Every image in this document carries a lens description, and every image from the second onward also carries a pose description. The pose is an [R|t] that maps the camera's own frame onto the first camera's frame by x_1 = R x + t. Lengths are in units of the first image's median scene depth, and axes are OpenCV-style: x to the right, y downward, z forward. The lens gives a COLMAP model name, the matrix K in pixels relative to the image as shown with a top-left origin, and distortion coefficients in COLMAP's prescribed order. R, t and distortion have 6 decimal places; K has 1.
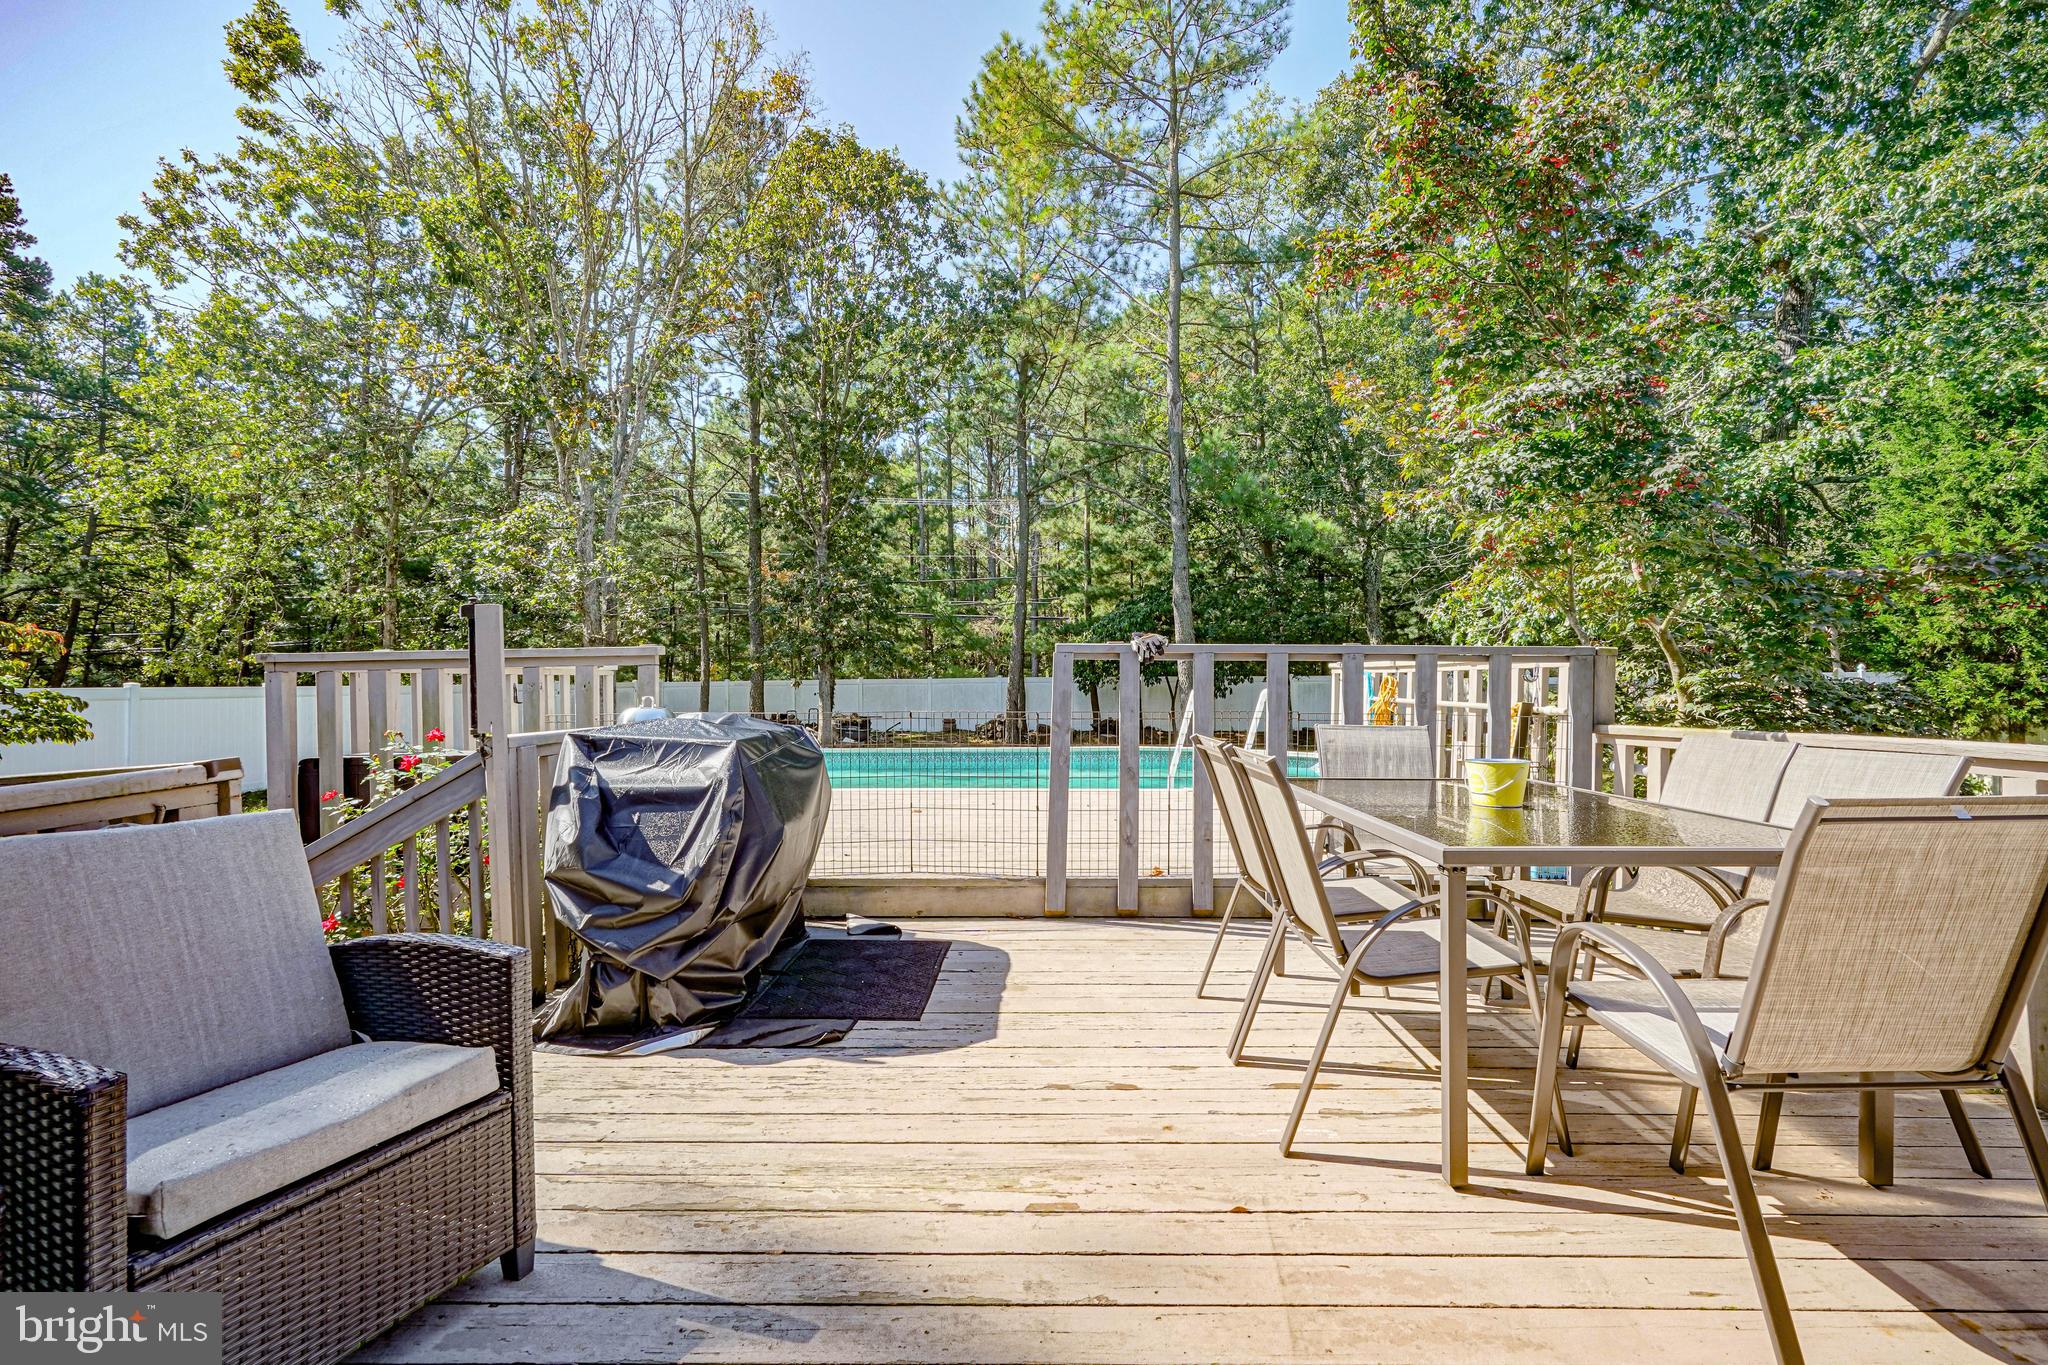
lens RADIAL K [[964.7, 0, 1034.3], [0, 964.7, 683.3], [0, 0, 1]] dist [0.002190, 0.003441]
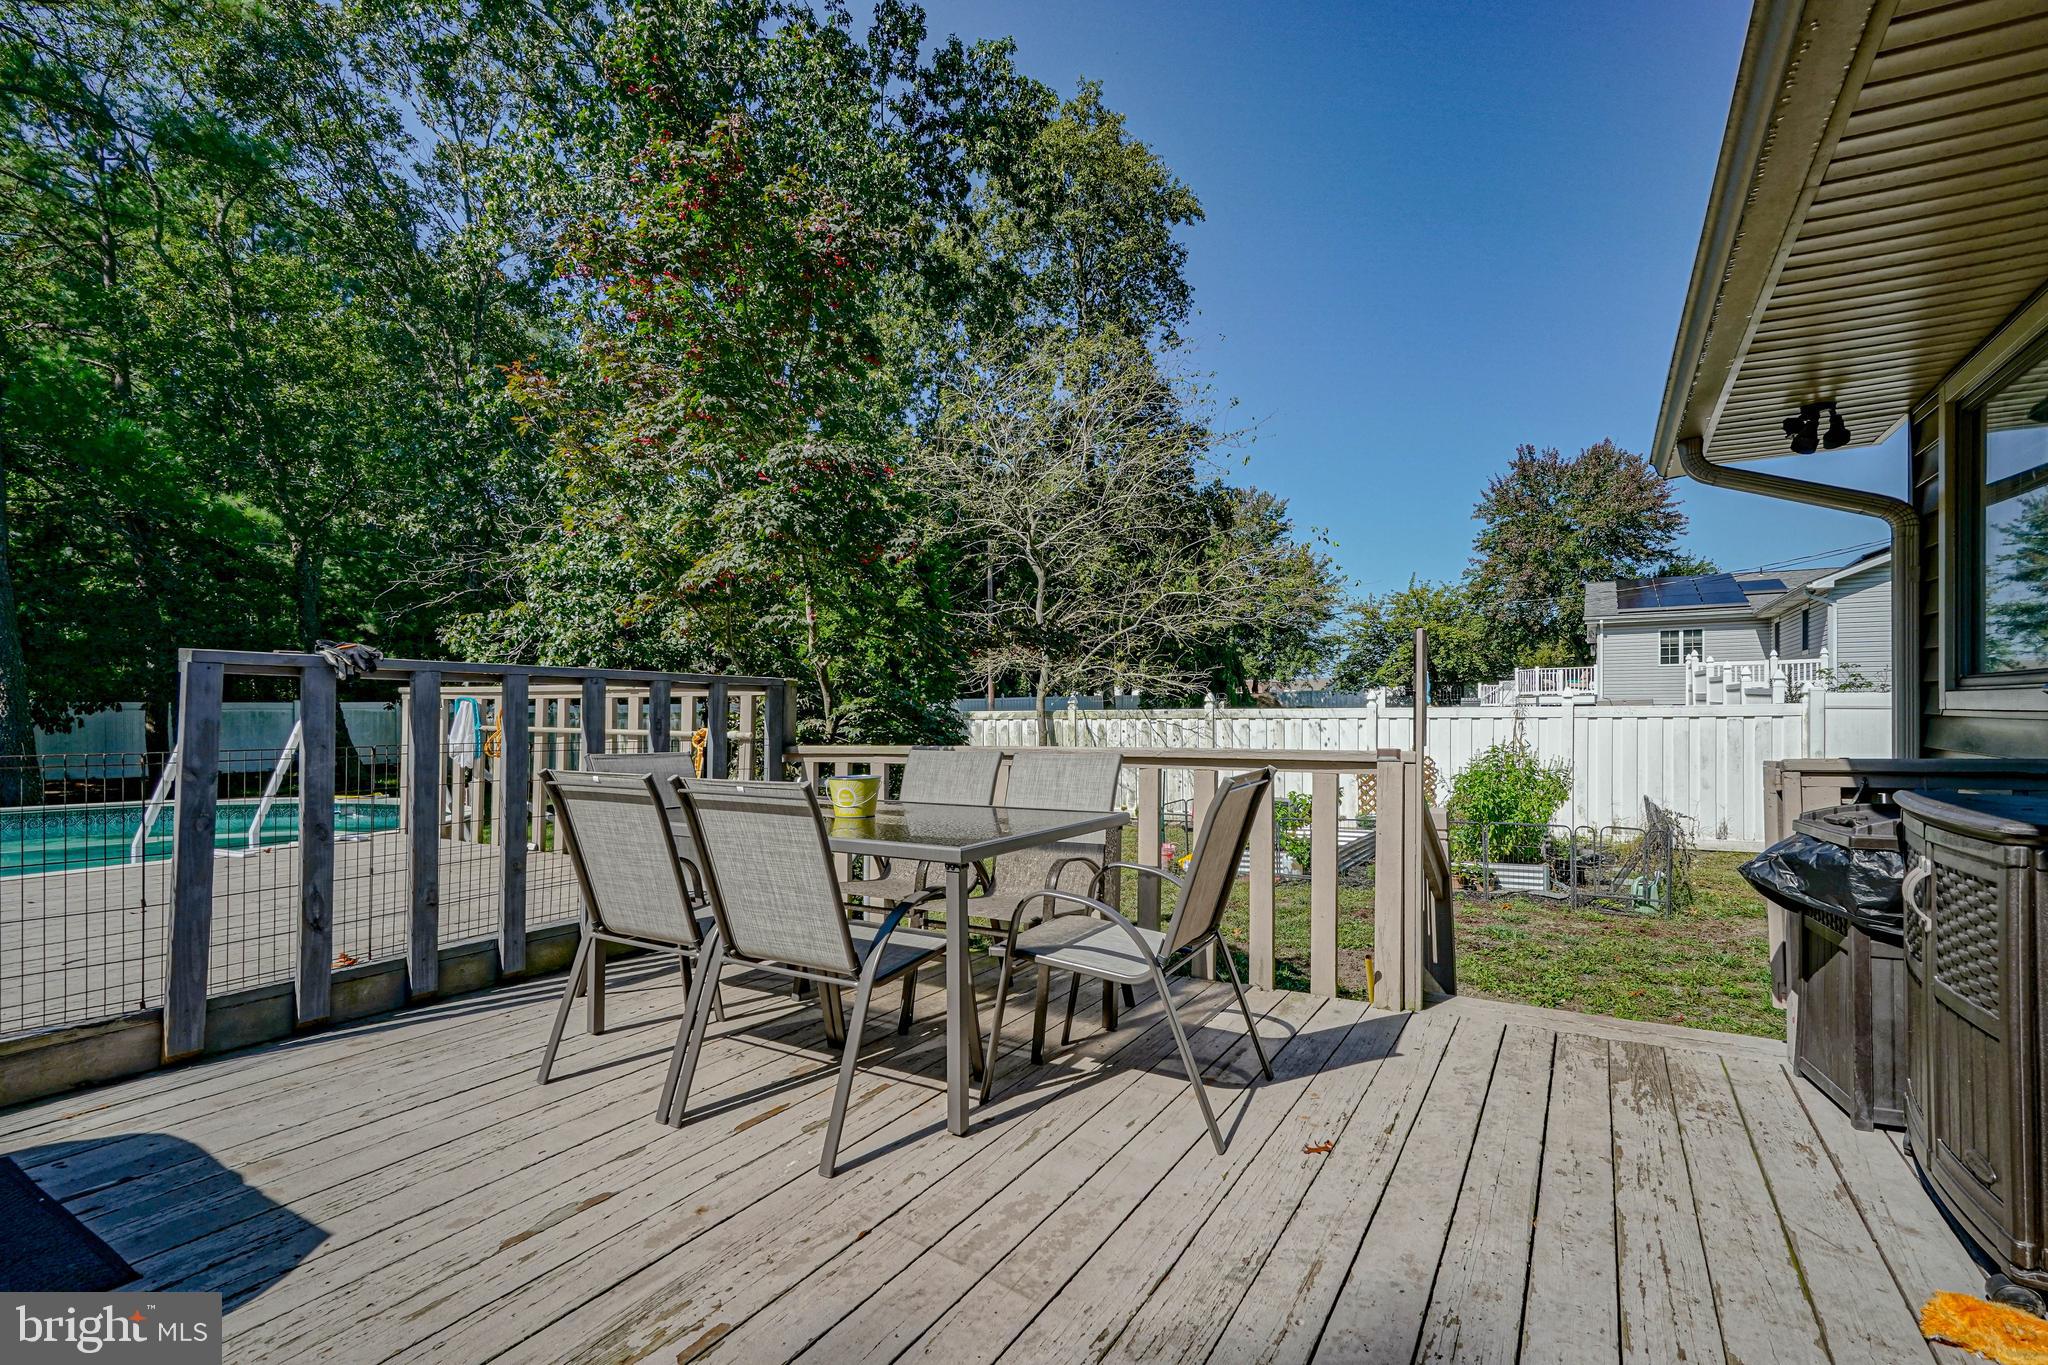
lens RADIAL K [[964.7, 0, 1040.1], [0, 964.7, 692.6], [0, 0, 1]] dist [0.002190, 0.003441]
pose [[0.490437, 0.017141, 0.871308, -0.217665], [0.000737, 0.999798, -0.020084, 0.002737], [-0.871476, 0.010492, 0.490325, 0.131545]]
